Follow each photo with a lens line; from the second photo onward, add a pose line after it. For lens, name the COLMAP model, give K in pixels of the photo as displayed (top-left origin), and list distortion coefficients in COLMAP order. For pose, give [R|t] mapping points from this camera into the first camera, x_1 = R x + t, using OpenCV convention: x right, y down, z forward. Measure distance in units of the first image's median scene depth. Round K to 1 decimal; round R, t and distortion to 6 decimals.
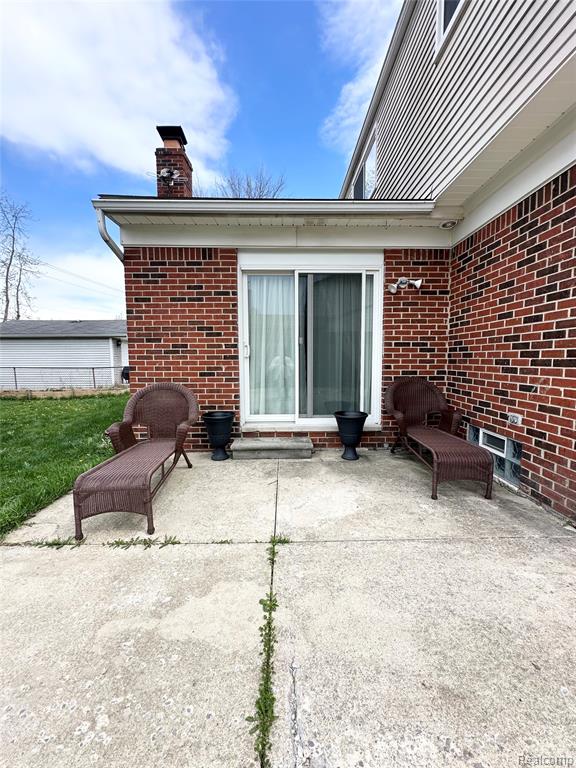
lens RADIAL K [[307.3, 0, 291.9], [0, 307.3, 385.2], [0, 0, 1]] dist [-0.000623, -0.000371]
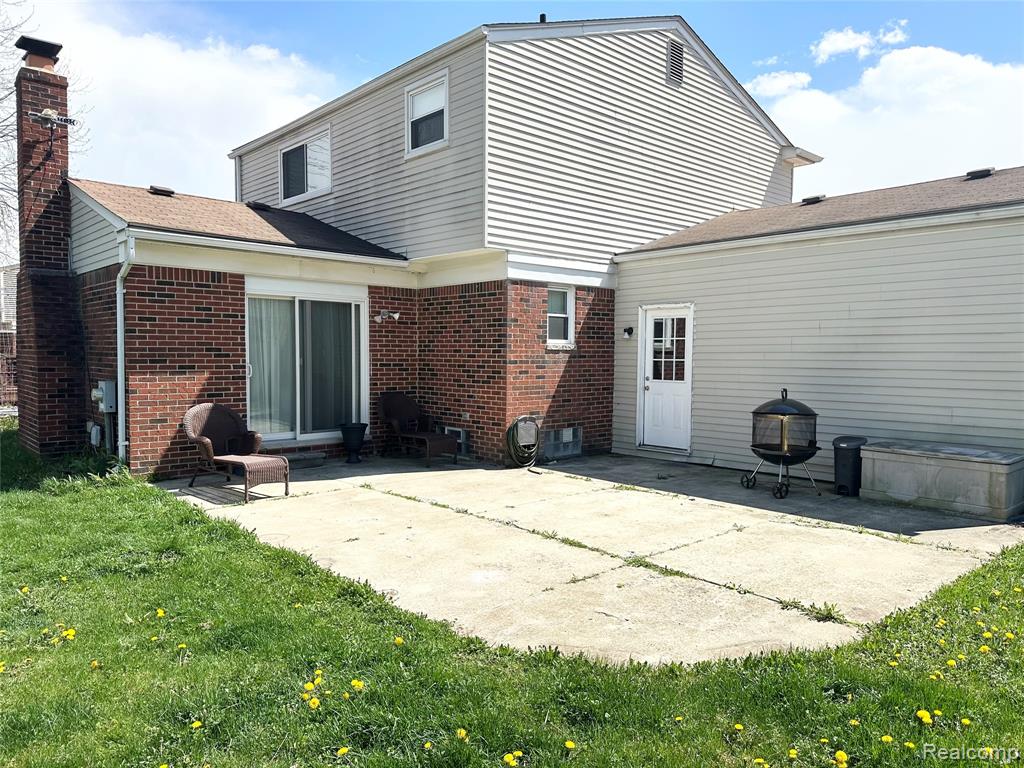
lens RADIAL K [[729.2, 0, 515.8], [0, 729.2, 381.5], [0, 0, 1]] dist [-0.006731, -0.004912]
pose [[0.749552, -0.017565, 0.661712, -1.133483], [0.050607, 0.998243, -0.030826, 0.043424], [-0.660008, 0.056593, 0.749124, -1.447583]]
